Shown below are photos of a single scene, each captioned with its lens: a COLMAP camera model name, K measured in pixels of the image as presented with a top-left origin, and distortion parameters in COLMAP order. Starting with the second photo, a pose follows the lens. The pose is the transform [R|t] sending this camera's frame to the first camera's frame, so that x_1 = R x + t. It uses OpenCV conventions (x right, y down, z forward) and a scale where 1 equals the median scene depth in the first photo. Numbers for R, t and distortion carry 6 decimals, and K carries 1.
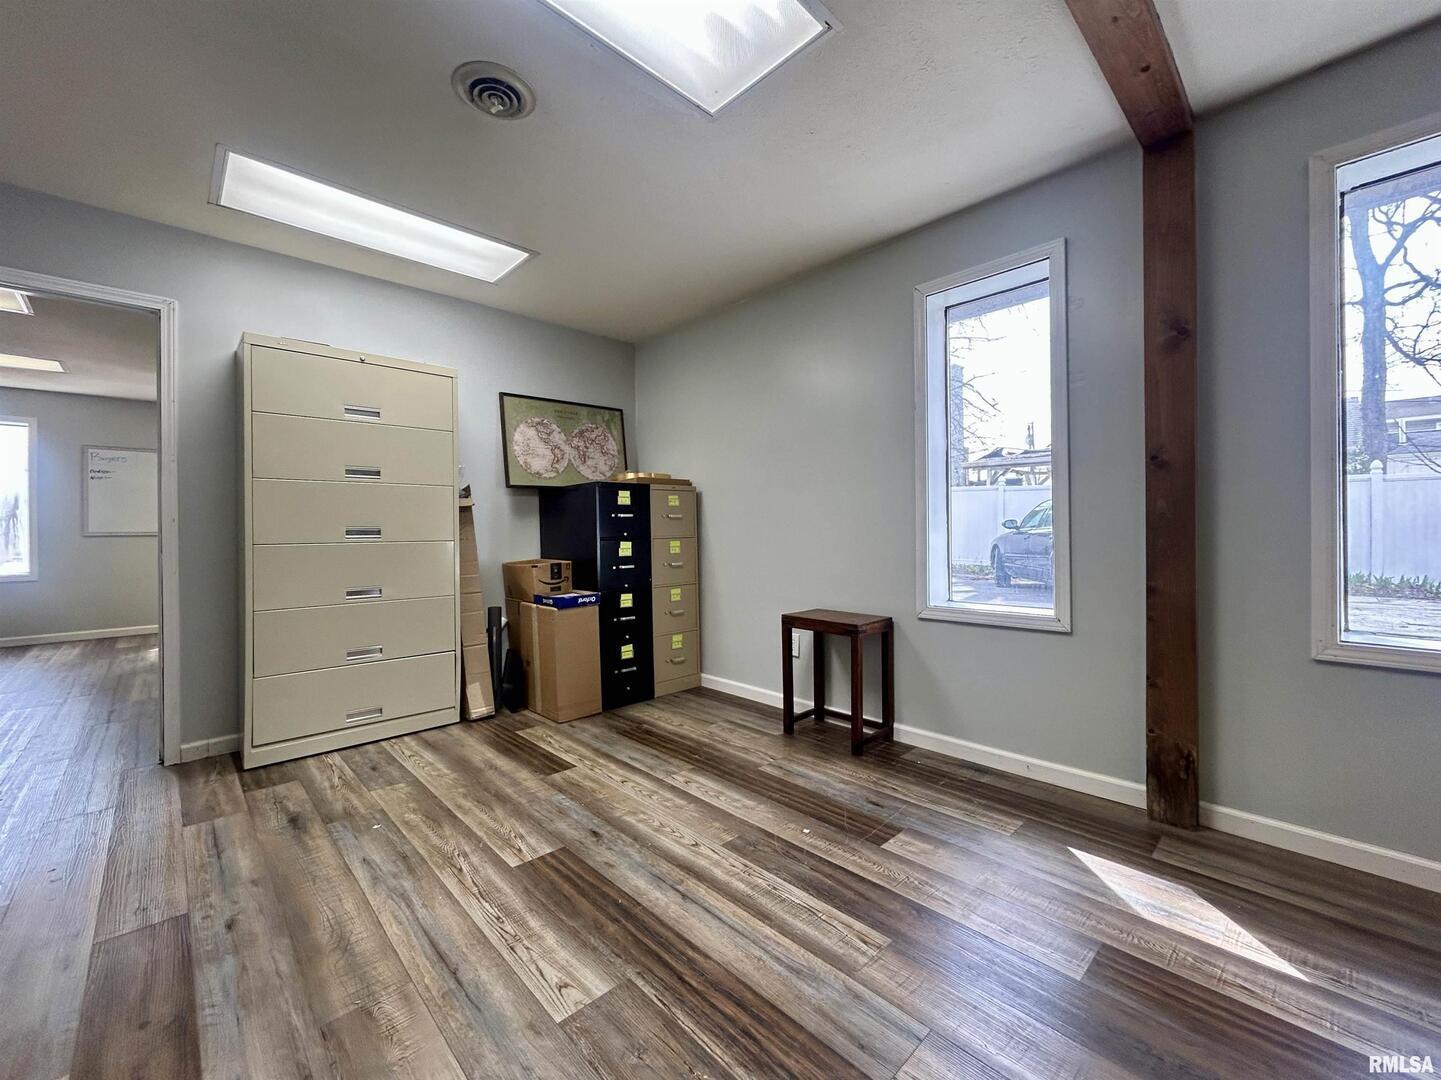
lens RADIAL K [[588.3, 0, 720.5], [0, 588.3, 540.0], [0, 0, 1]] dist [-0.000647, 0.000252]
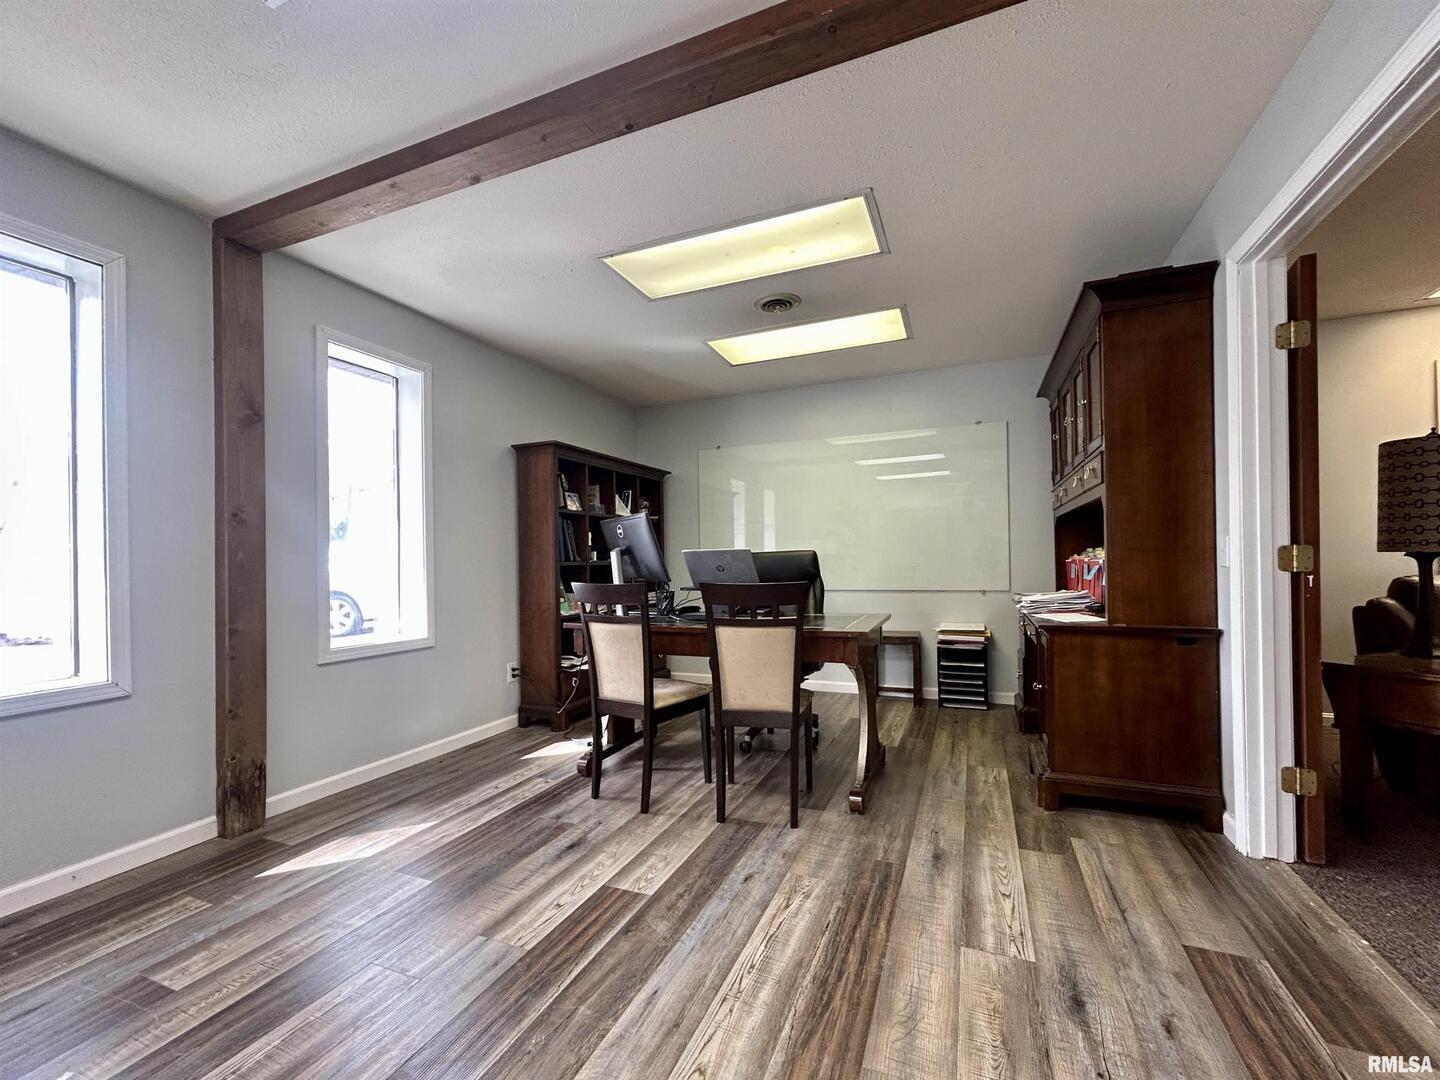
lens RADIAL K [[598.0, 0, 720.0], [0, 598.0, 540.0], [0, 0, 1]] dist [-0.003860, 0.003544]
pose [[-0.401829, 0.048135, 0.914449, -0.591511], [0.032826, 0.998733, -0.038147, -0.014577], [-0.915126, 0.014689, -0.402900, 0.504791]]
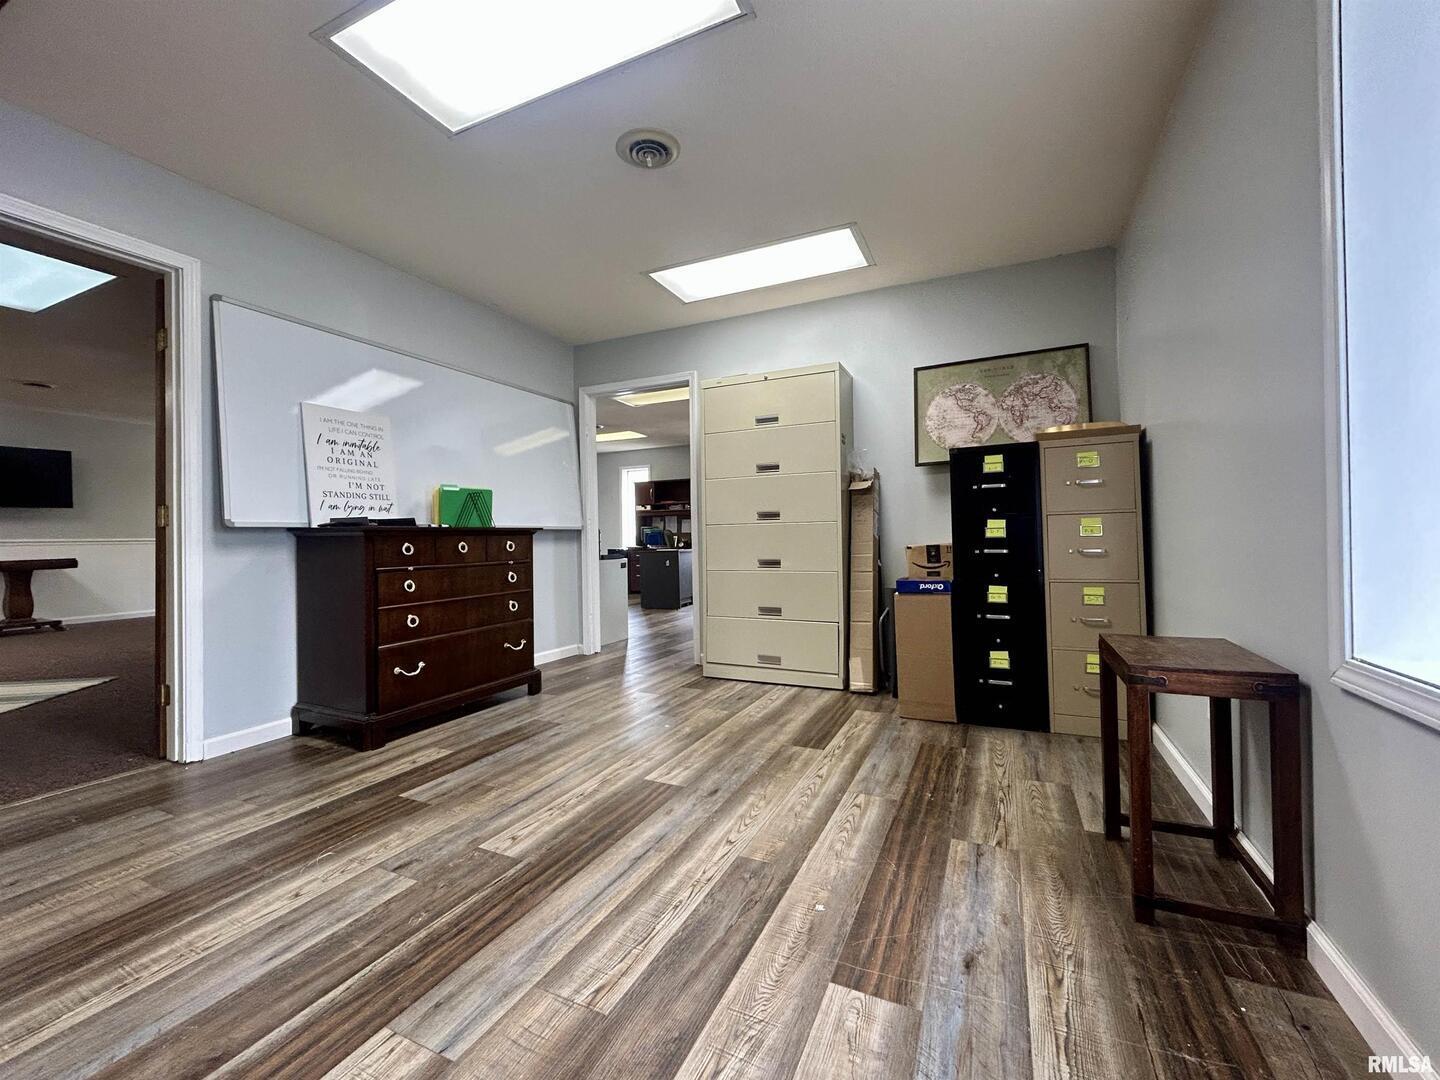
lens RADIAL K [[598.0, 0, 720.0], [0, 598.0, 540.0], [0, 0, 1]] dist [-0.003860, 0.003544]
pose [[0.361060, 0.008920, -0.932500, 0.633093], [-0.002013, 0.999959, 0.008786, 0.033975], [0.932540, -0.001295, 0.361063, 0.511349]]
